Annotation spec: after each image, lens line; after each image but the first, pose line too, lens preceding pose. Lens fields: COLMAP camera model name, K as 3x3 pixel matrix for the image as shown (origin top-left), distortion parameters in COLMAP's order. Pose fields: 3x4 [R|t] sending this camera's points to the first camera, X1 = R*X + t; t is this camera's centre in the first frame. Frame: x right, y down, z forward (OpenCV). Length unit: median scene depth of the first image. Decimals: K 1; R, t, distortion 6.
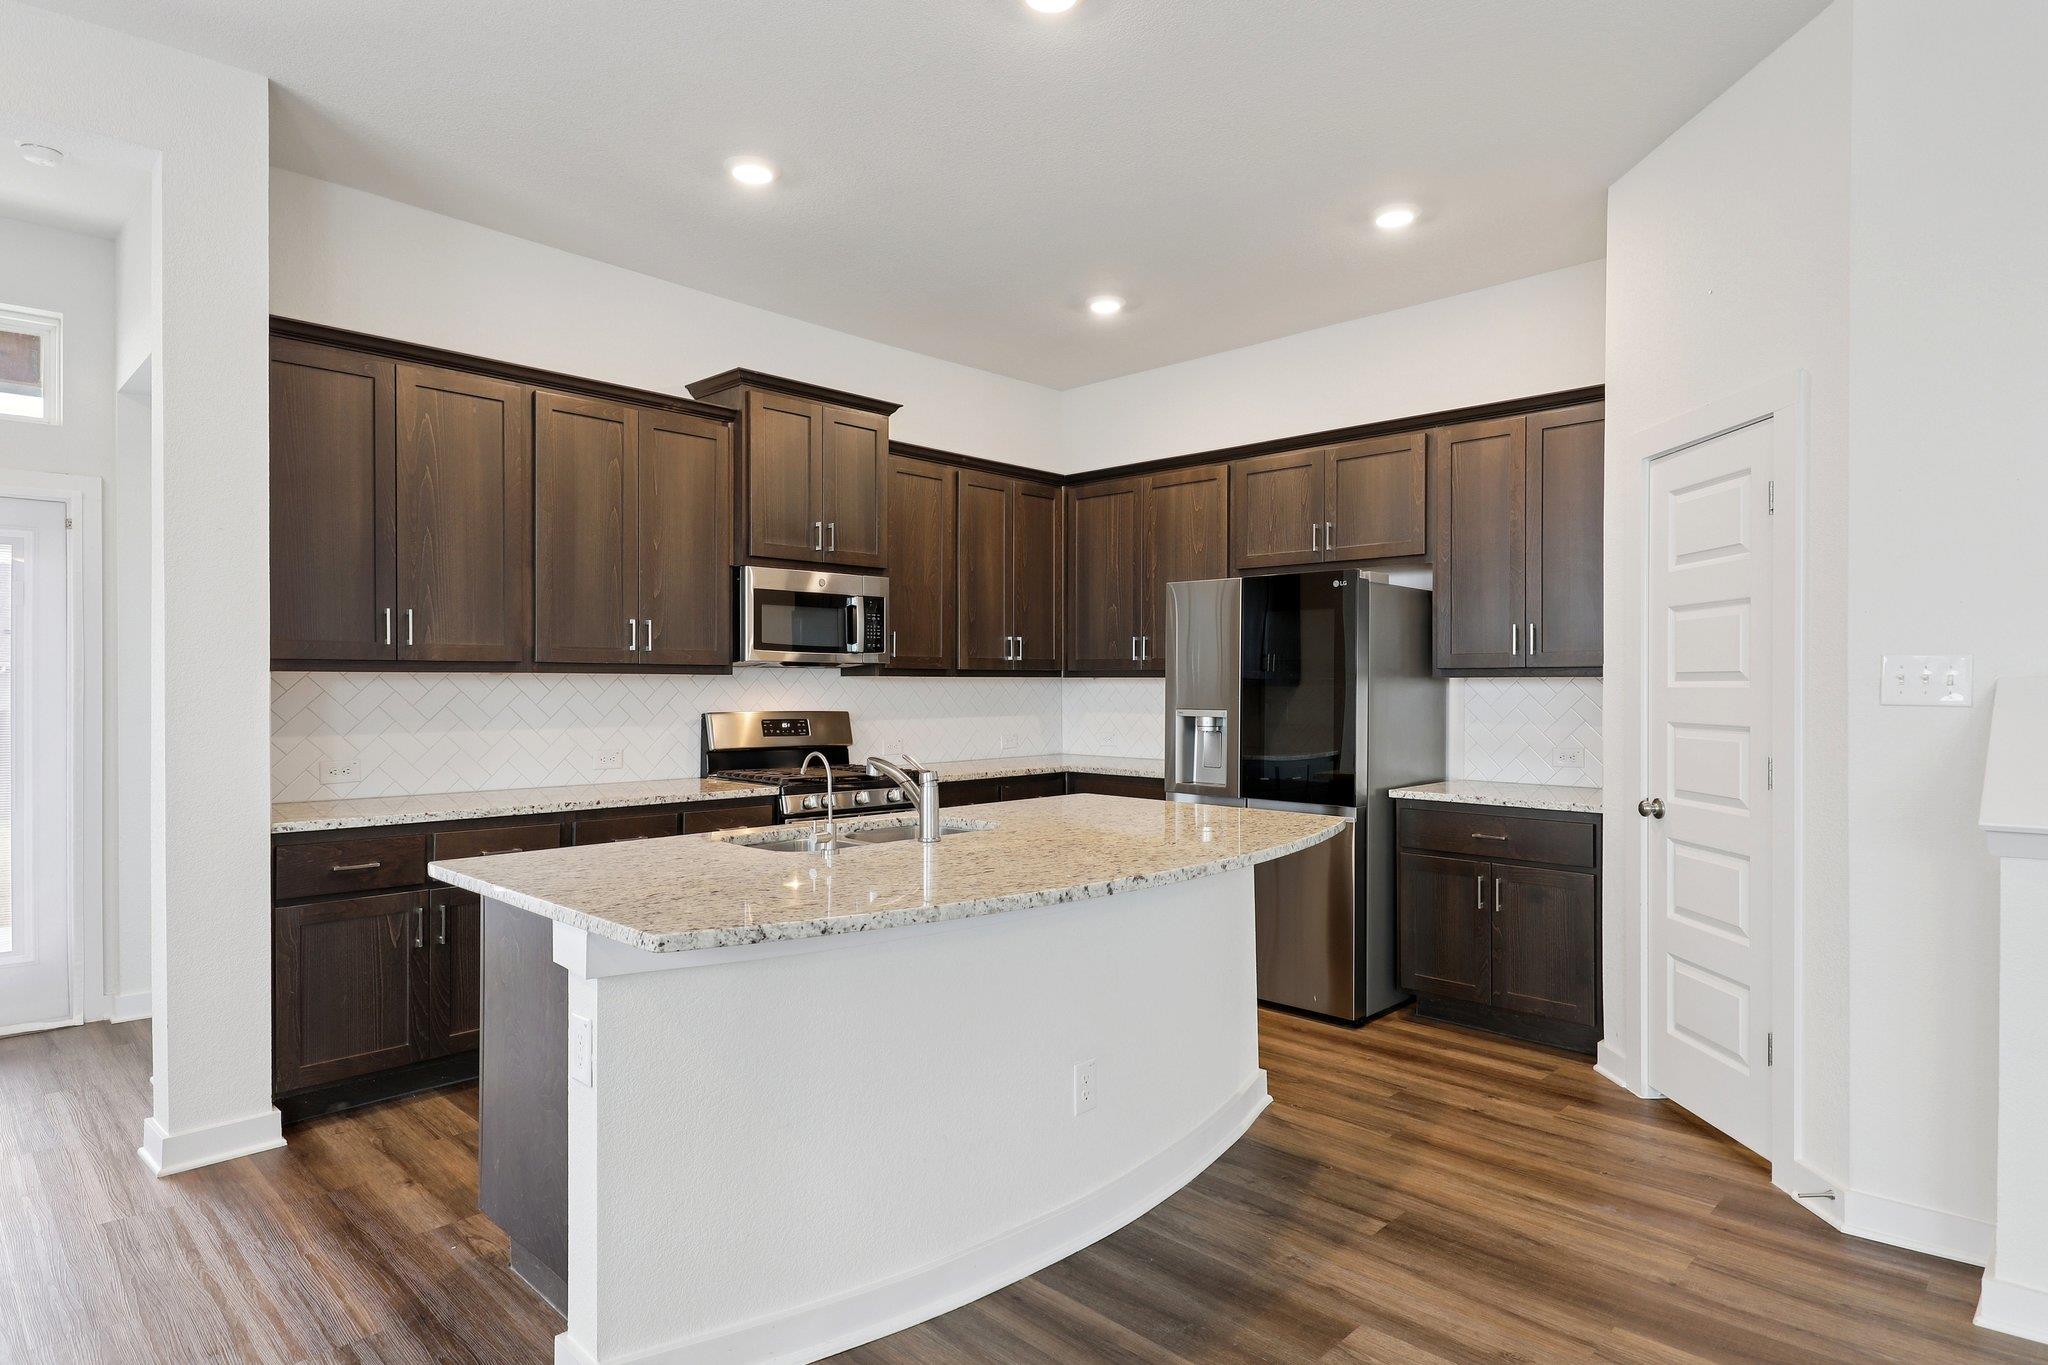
lens RADIAL K [[1111.2, 0, 1047.9], [0, 1111.2, 684.3], [0, 0, 1]] dist [0.001887, -0.001157]
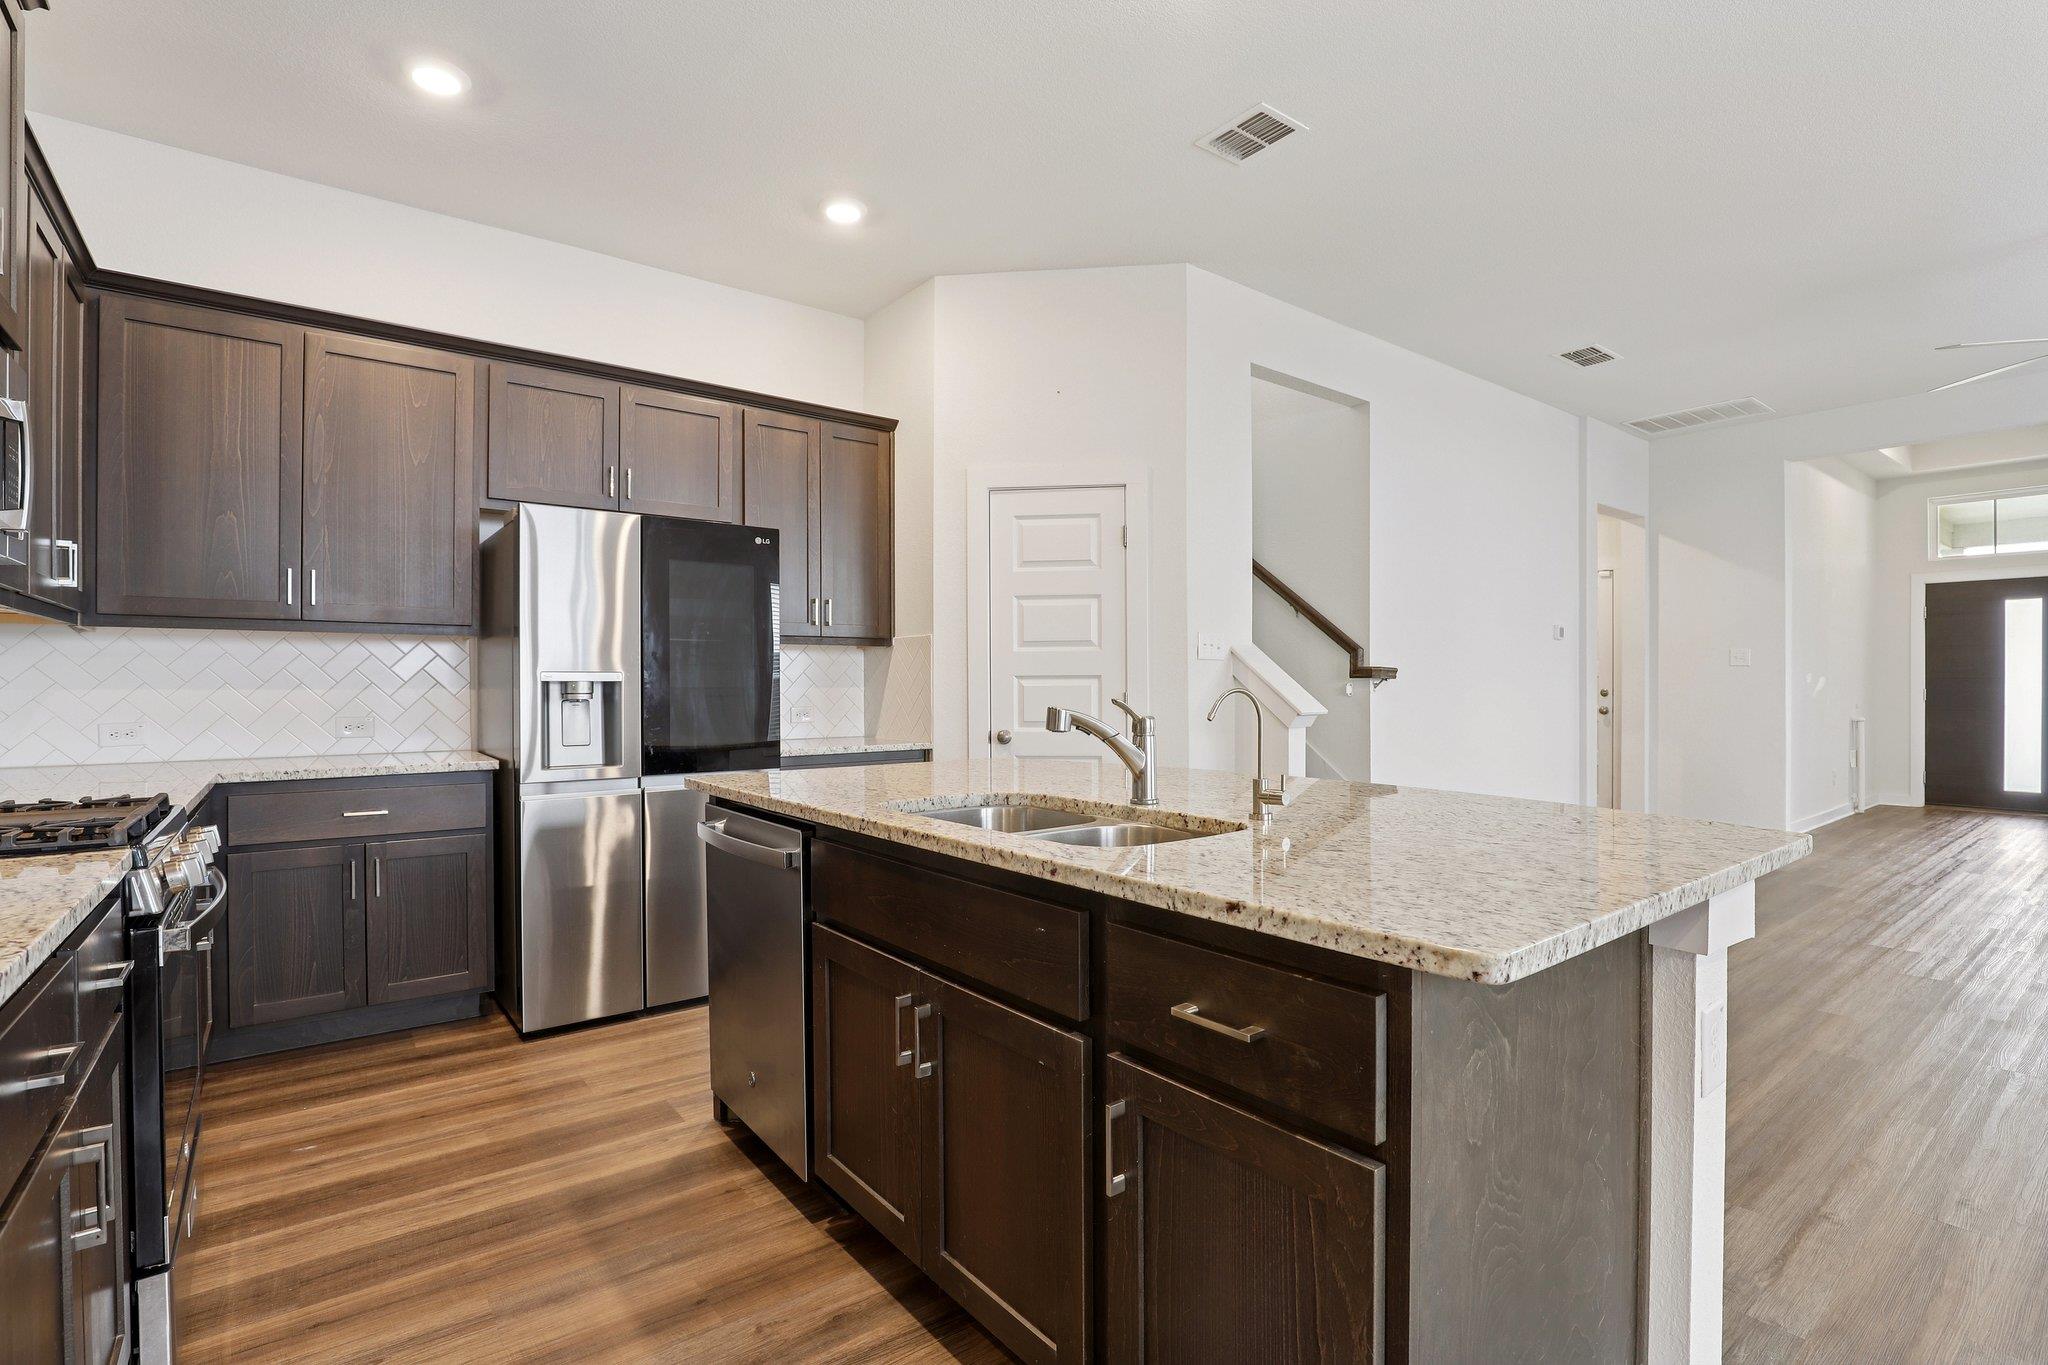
lens RADIAL K [[951.4, 0, 1038.0], [0, 951.4, 685.0], [0, 0, 1]] dist [-0.038627, 0.007904]
pose [[0.147220, -0.002673, 0.989100, -0.498251], [0.004062, 0.999990, 0.002098, 0.033108], [-0.989095, 0.003709, 0.147229, 0.607382]]
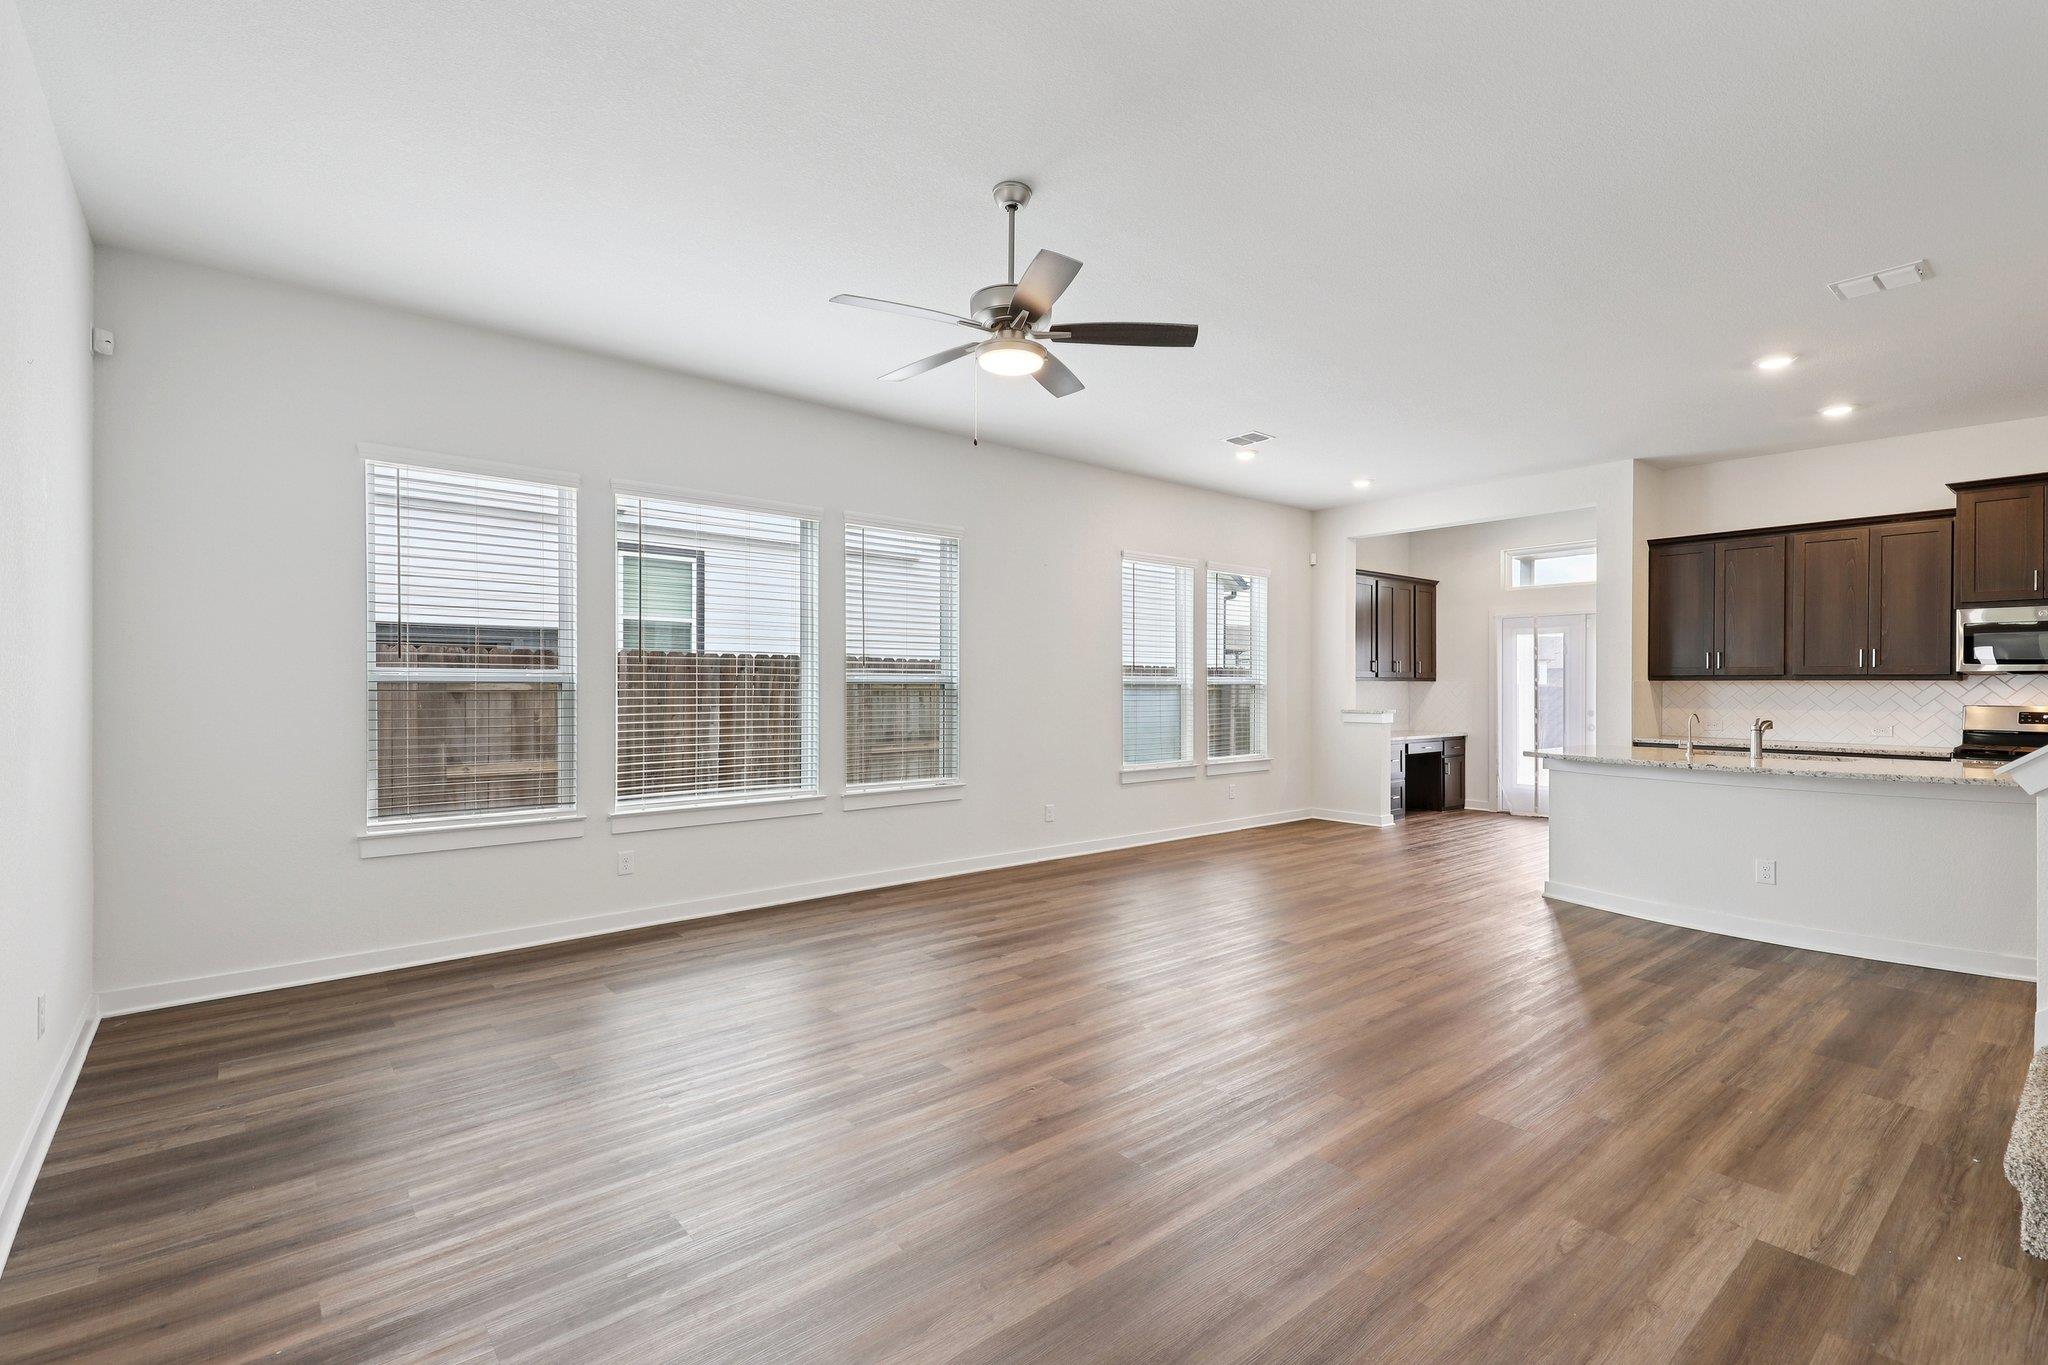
lens RADIAL K [[921.2, 0, 1034.9], [0, 921.2, 683.5], [0, 0, 1]] dist [0.021294, 0.000004]
pose [[-0.110468, -0.001326, -0.993879, 1.172064], [-0.003624, 0.999993, -0.000932, 0.001502], [0.993873, 0.003499, -0.110472, -0.129532]]
